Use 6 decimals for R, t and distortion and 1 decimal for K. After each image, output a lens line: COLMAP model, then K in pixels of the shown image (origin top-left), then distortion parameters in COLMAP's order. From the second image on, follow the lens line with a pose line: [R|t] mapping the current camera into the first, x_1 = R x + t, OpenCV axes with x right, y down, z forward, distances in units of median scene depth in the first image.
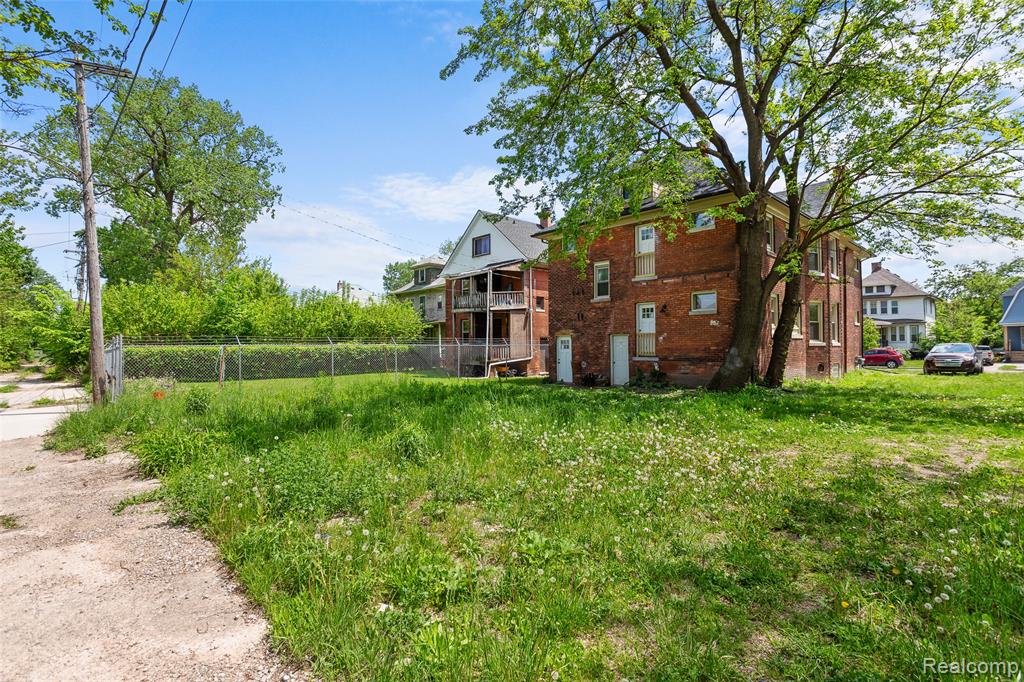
lens RADIAL K [[503.5, 0, 512.0], [0, 503.5, 341.0], [0, 0, 1]] dist [-0.031683, 0.014461]
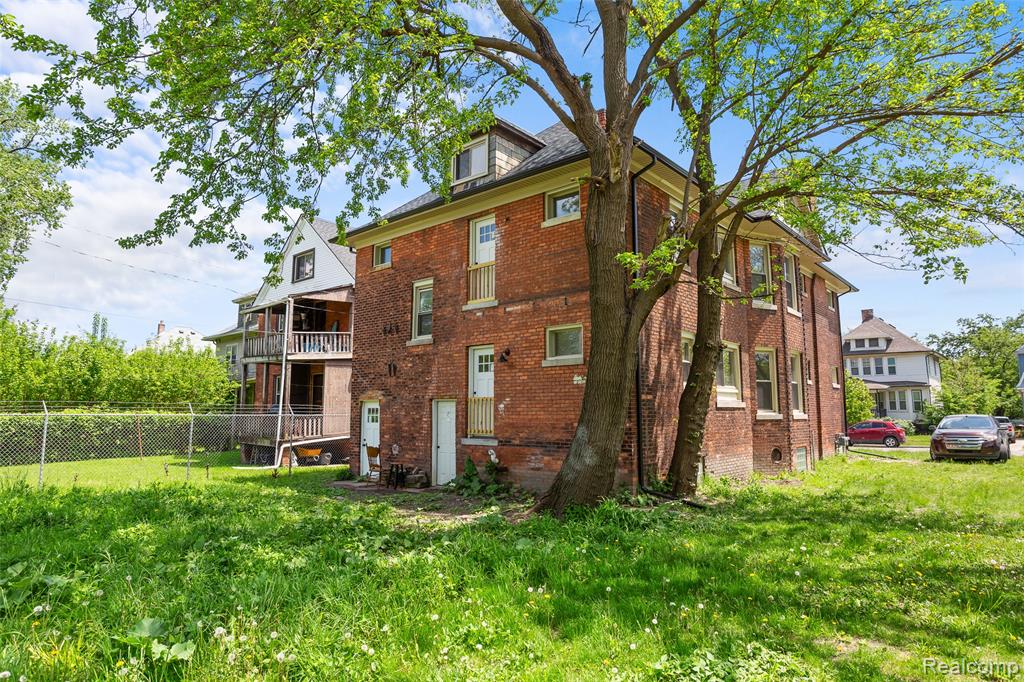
lens RADIAL K [[614.6, 0, 512.0], [0, 614.6, 341.0], [0, 0, 1]] dist [-0.027064, 0.003494]
pose [[0.995681, 0.015772, 0.091490, 0.208012], [-0.005907, 0.994229, -0.107113, -0.003980], [-0.092651, 0.106110, 0.990029, 0.246914]]
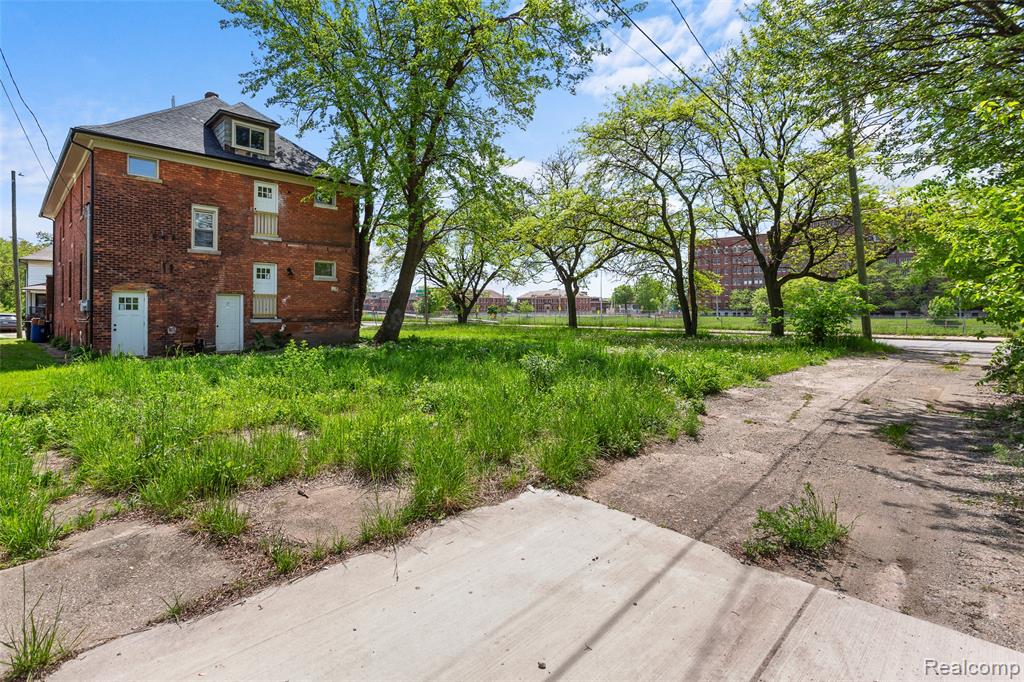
lens RADIAL K [[497.8, 0, 499.4], [0, 497.8, 310.3], [0, 0, 1]] dist [-0.053551, 0.048747]
pose [[-0.029765, 0.008743, 0.999519, -0.617351], [-0.014135, 0.999858, -0.009167, 0.015499], [-0.999457, -0.014401, -0.029637, 0.508790]]
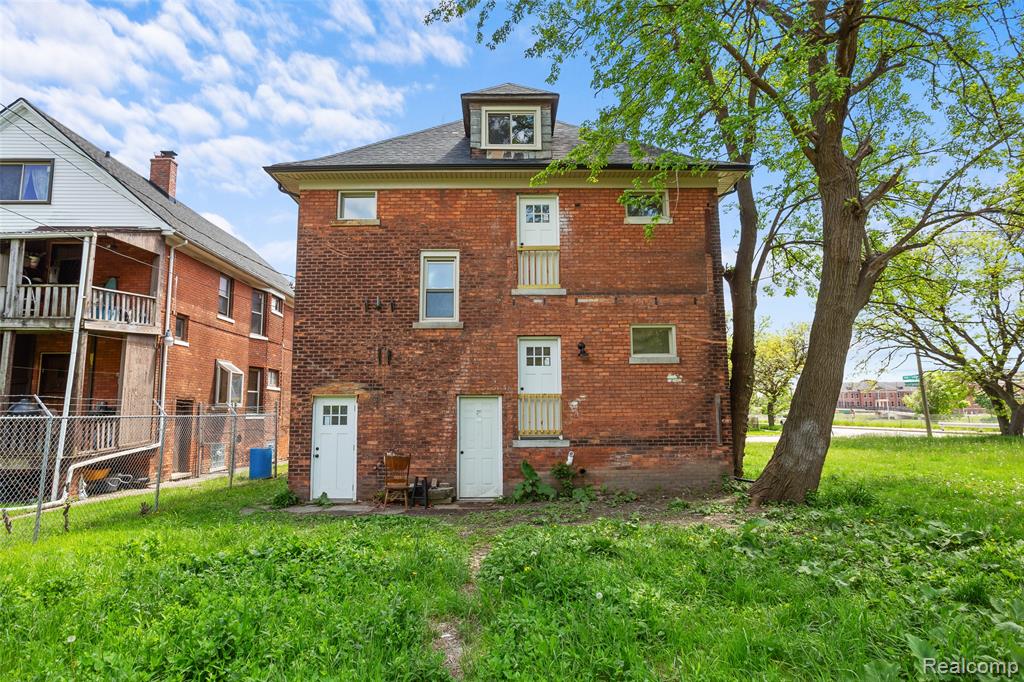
lens RADIAL K [[590.6, 0, 512.0], [0, 590.6, 341.0], [0, 0, 1]] dist [-0.011857, 0.000375]
pose [[0.676225, 0.089674, 0.731217, -0.187595], [-0.005354, 0.993136, -0.116844, 0.001652], [-0.736676, 0.075097, 0.672063, 0.530218]]
